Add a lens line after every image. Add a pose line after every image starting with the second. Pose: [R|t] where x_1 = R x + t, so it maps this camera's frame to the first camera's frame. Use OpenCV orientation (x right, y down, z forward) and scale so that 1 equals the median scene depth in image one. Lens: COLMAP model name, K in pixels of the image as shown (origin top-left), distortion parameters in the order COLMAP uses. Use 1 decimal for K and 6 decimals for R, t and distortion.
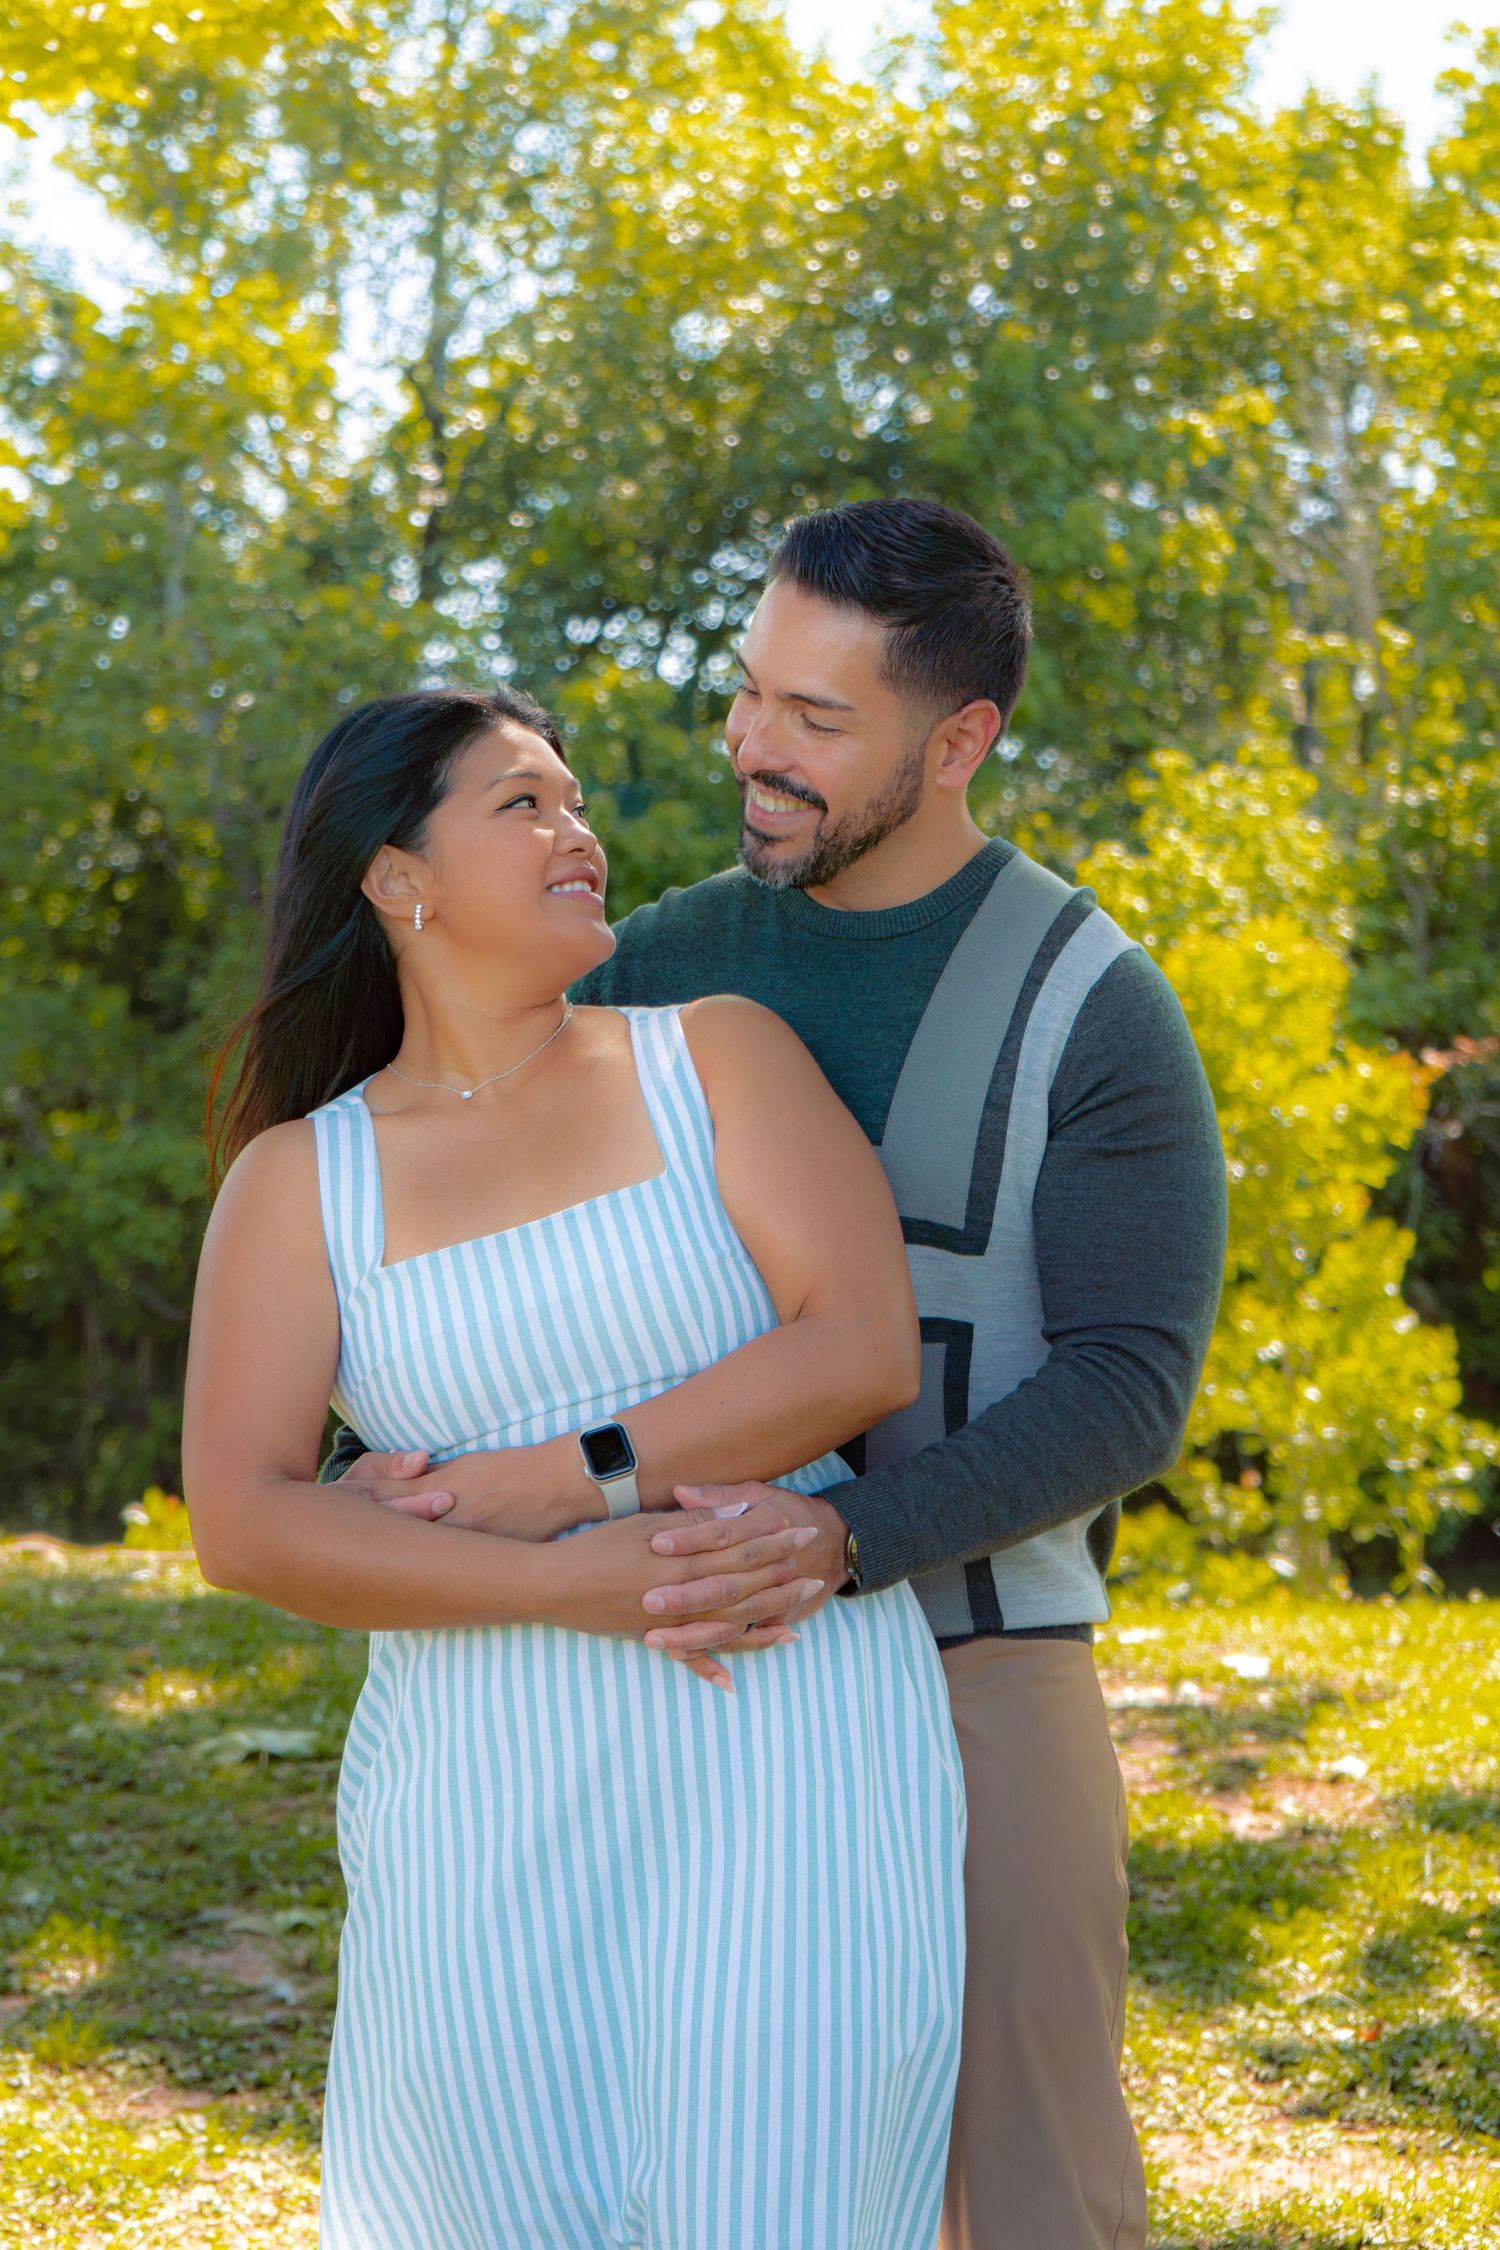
lens RADIAL K [[4404.7, 0, 750.0], [0, 4404.7, 1125.0], [0, 0, 1]] dist [-0.090146, -0.296732]
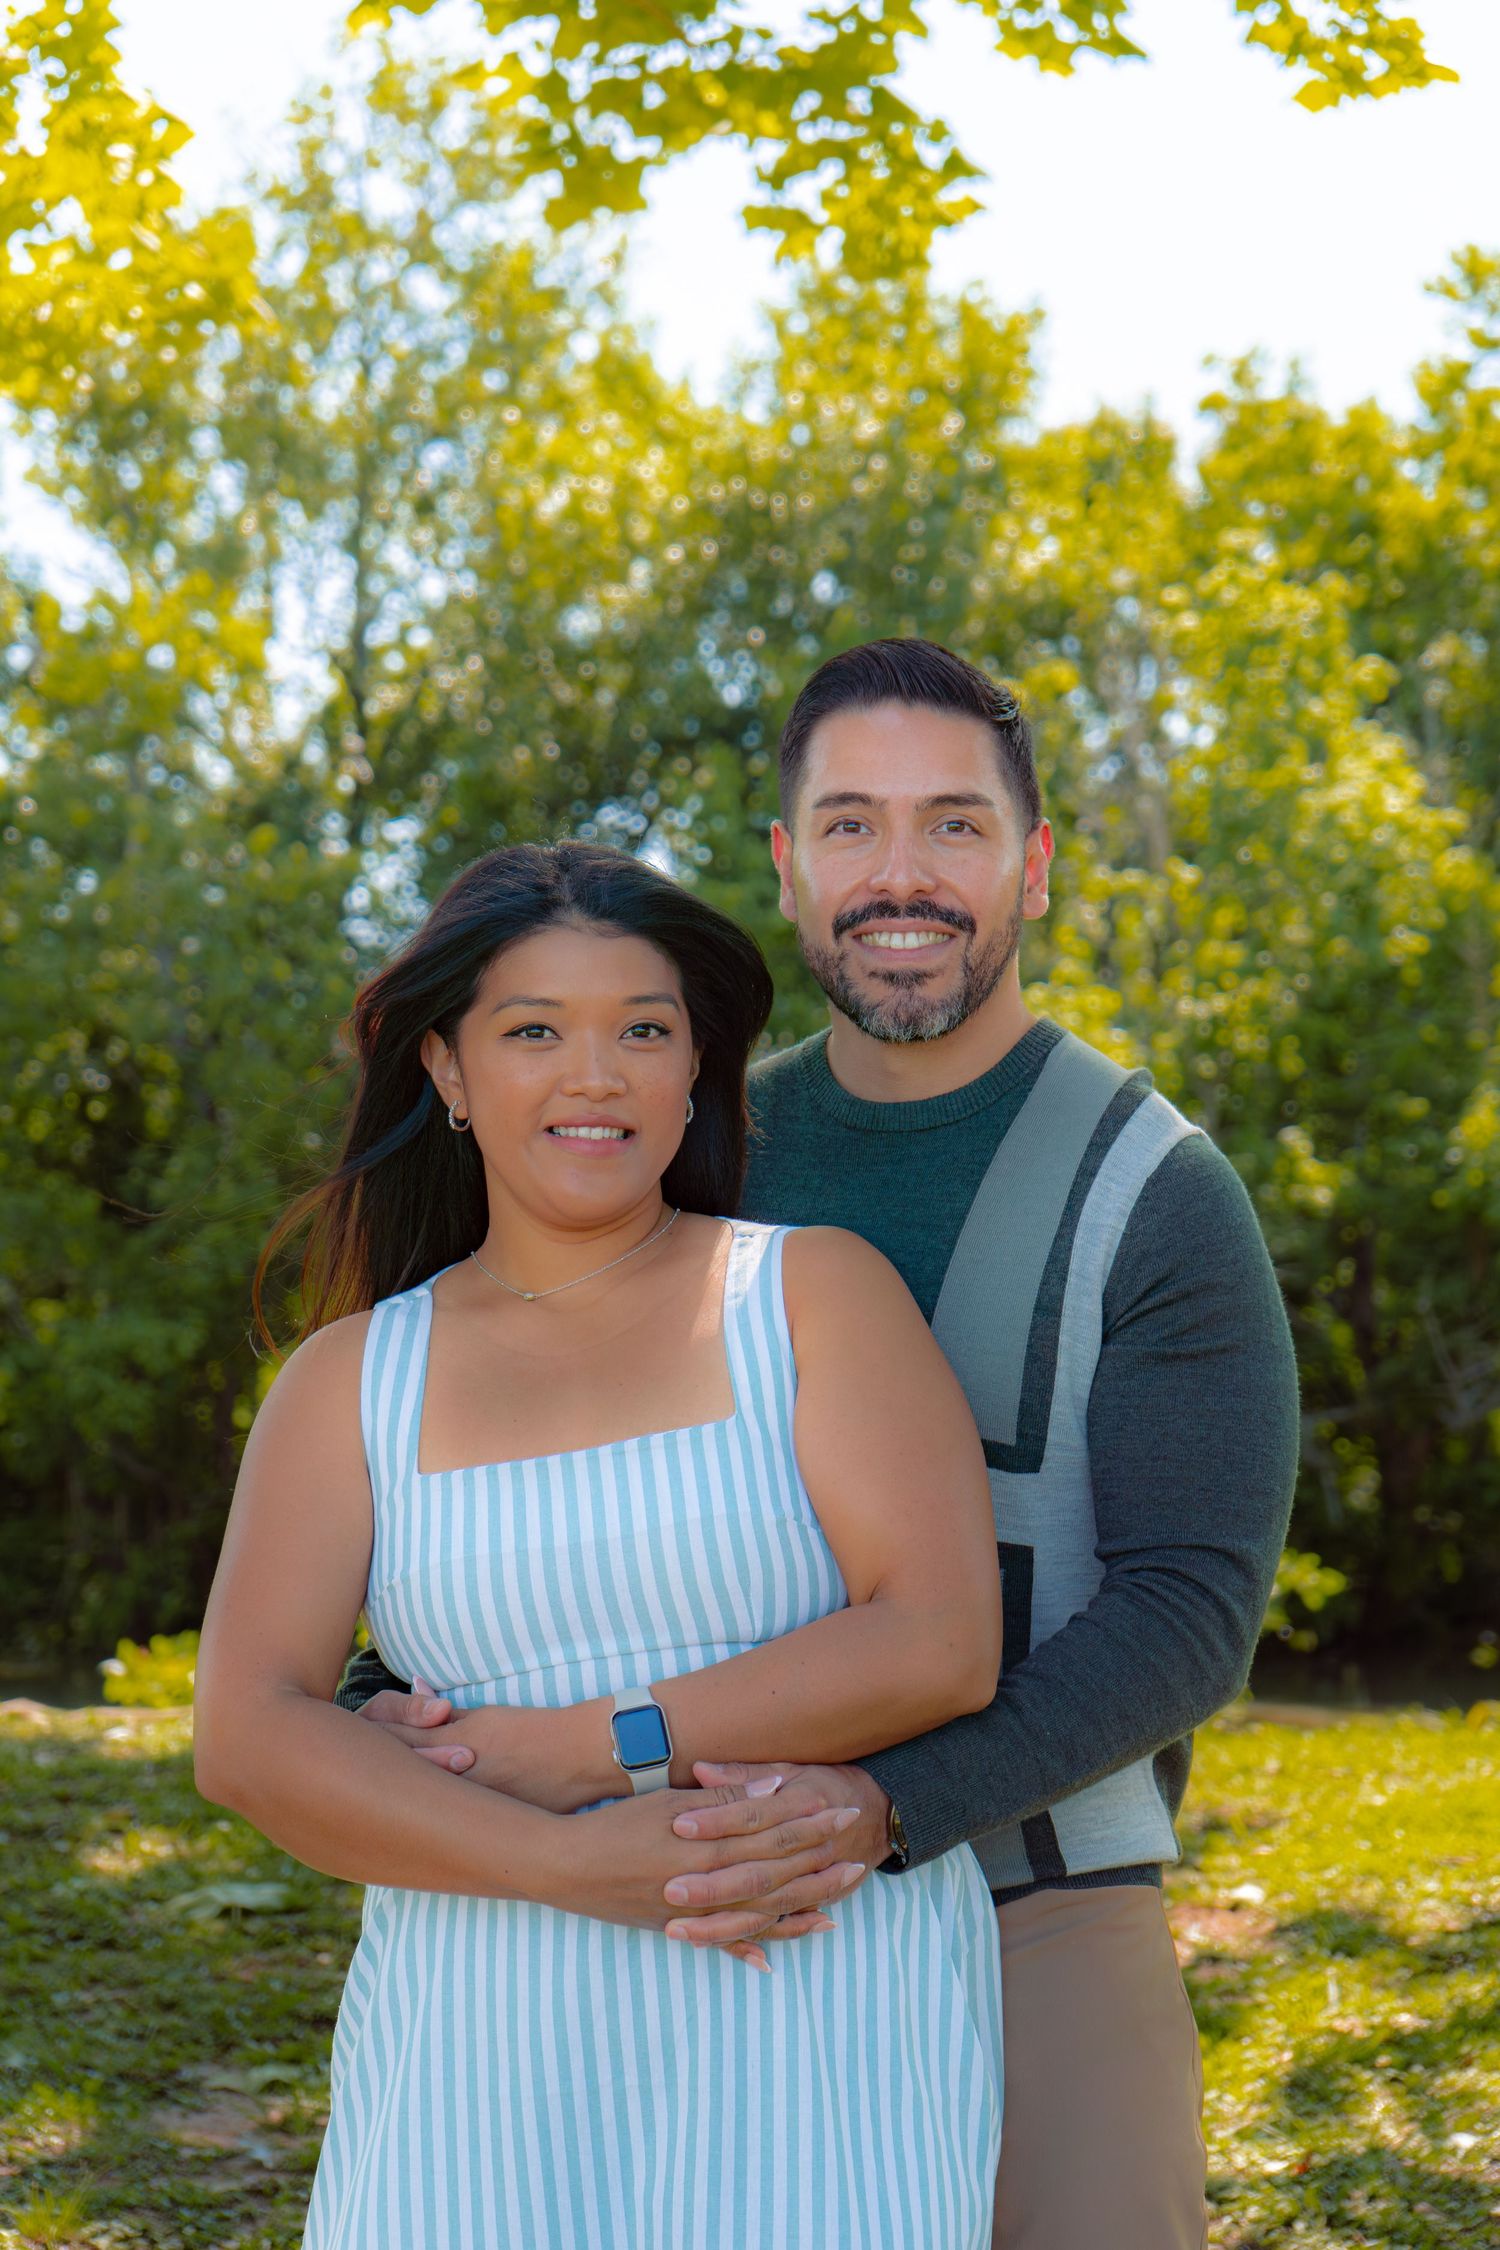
lens RADIAL K [[4665.7, 0, 750.0], [0, 4665.7, 1125.0], [0, 0, 1]] dist [-0.055979, -0.068986]
pose [[0.999811, -0.019446, -0.000568, 0.021305], [0.019408, 0.999003, -0.040211, 0.002203], [0.001349, 0.040192, 0.999191, -0.158025]]
